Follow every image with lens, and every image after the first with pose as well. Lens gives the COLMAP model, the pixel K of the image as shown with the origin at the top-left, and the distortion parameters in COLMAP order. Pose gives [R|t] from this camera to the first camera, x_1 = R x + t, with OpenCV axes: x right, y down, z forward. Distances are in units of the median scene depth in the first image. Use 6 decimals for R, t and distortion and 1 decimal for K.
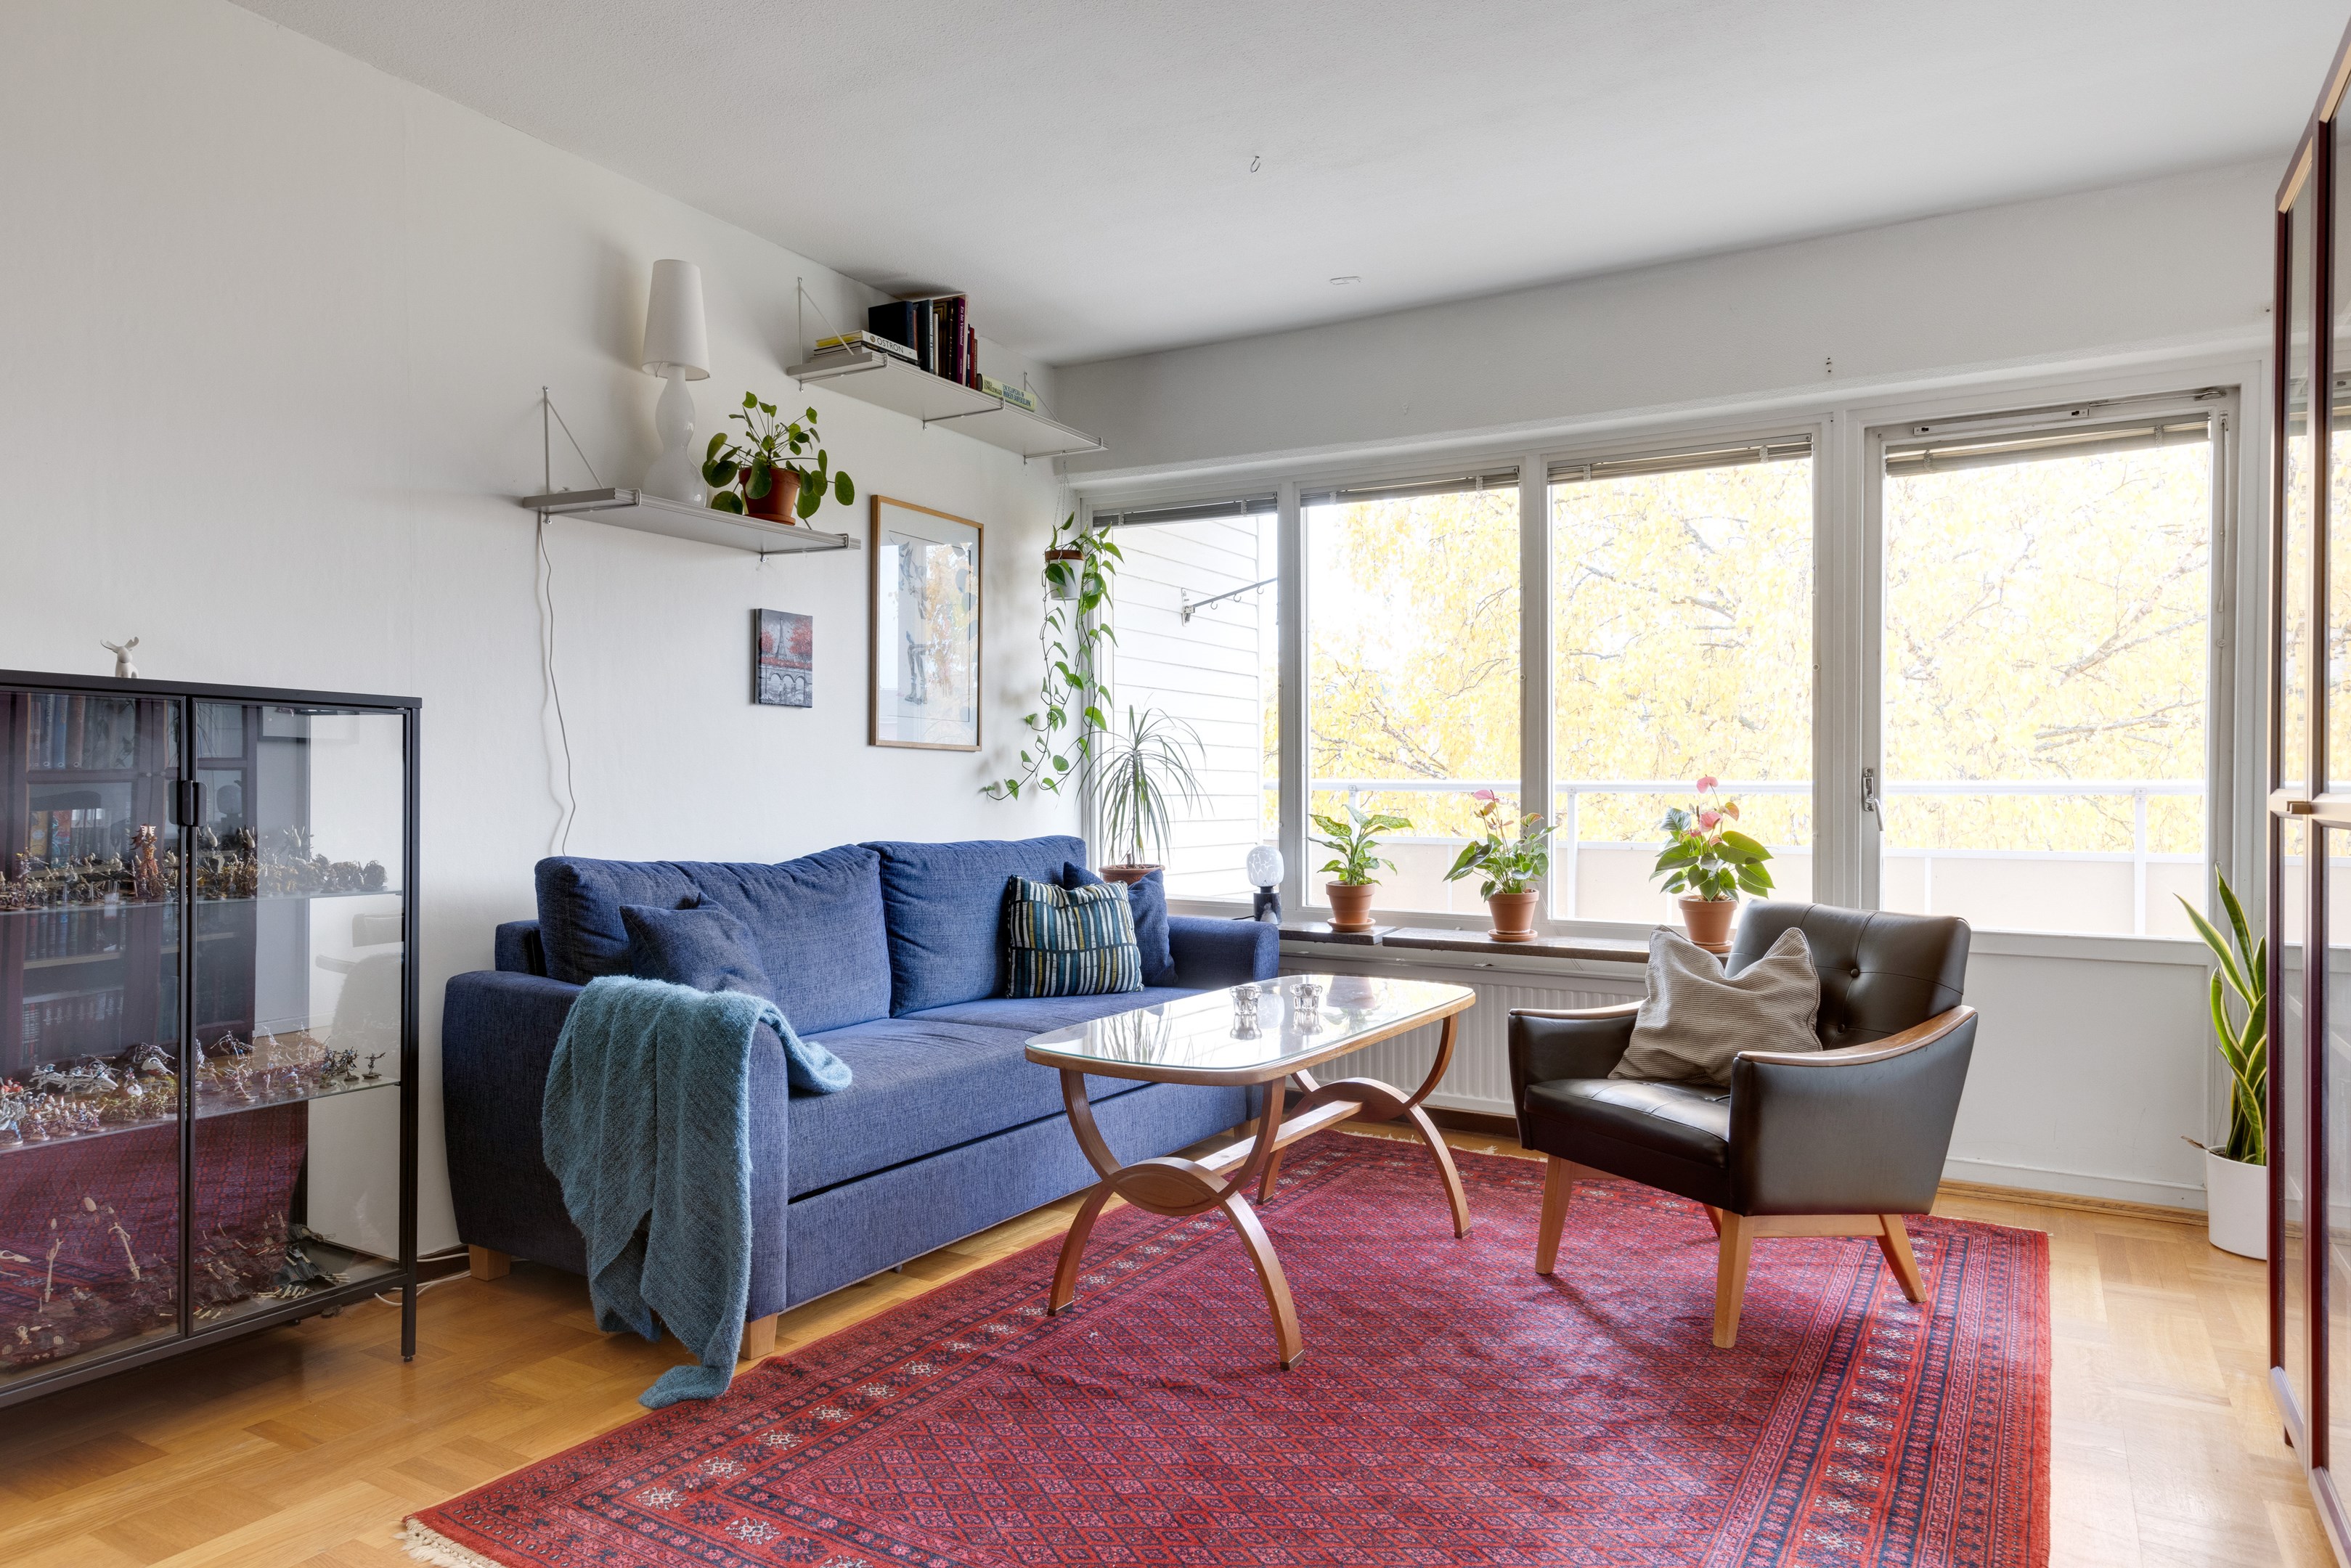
lens RADIAL K [[1509.0, 0, 1175.5], [0, 1509.0, 784.0], [0, 0, 1]] dist [0.021171, 0.000219]
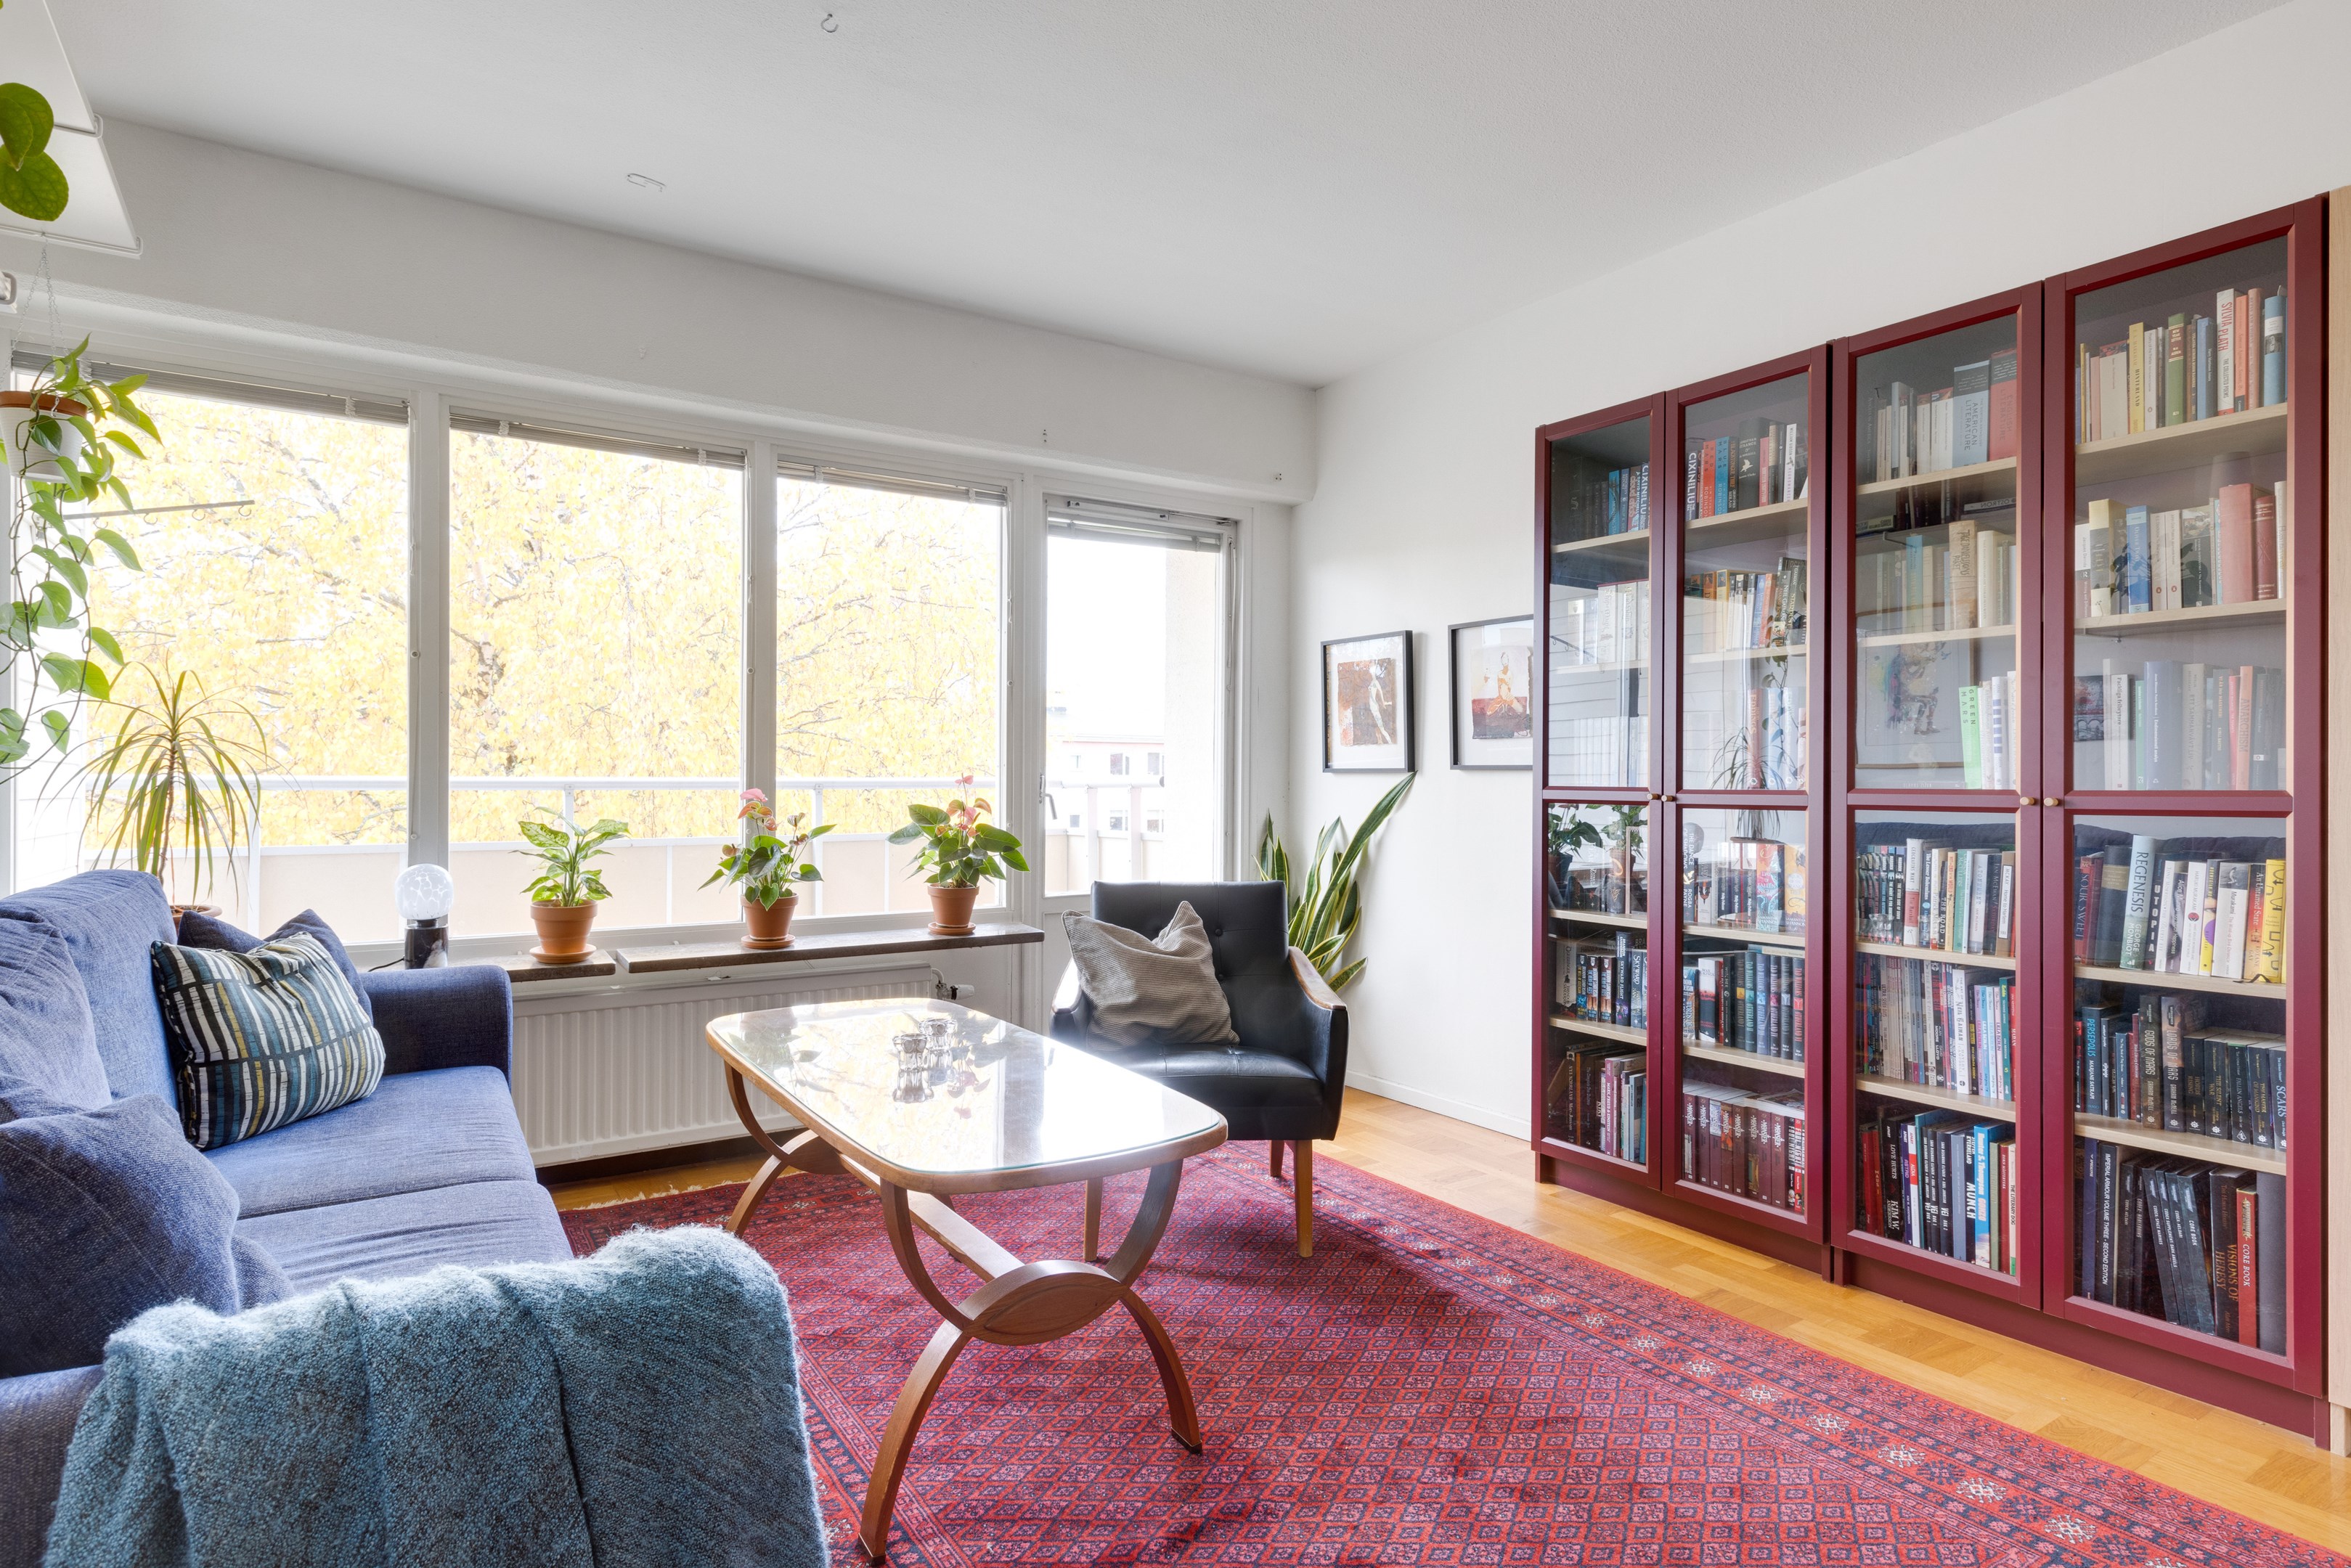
lens RADIAL K [[1228.8, 0, 1176.3], [0, 1228.8, 754.9], [0, 0, 1]] dist [0.000843, -0.000713]
pose [[0.437767, 0.014346, 0.898974, -0.375752], [-0.001639, 0.999884, -0.015159, -0.006058], [-0.899087, 0.005163, 0.437740, 0.446492]]
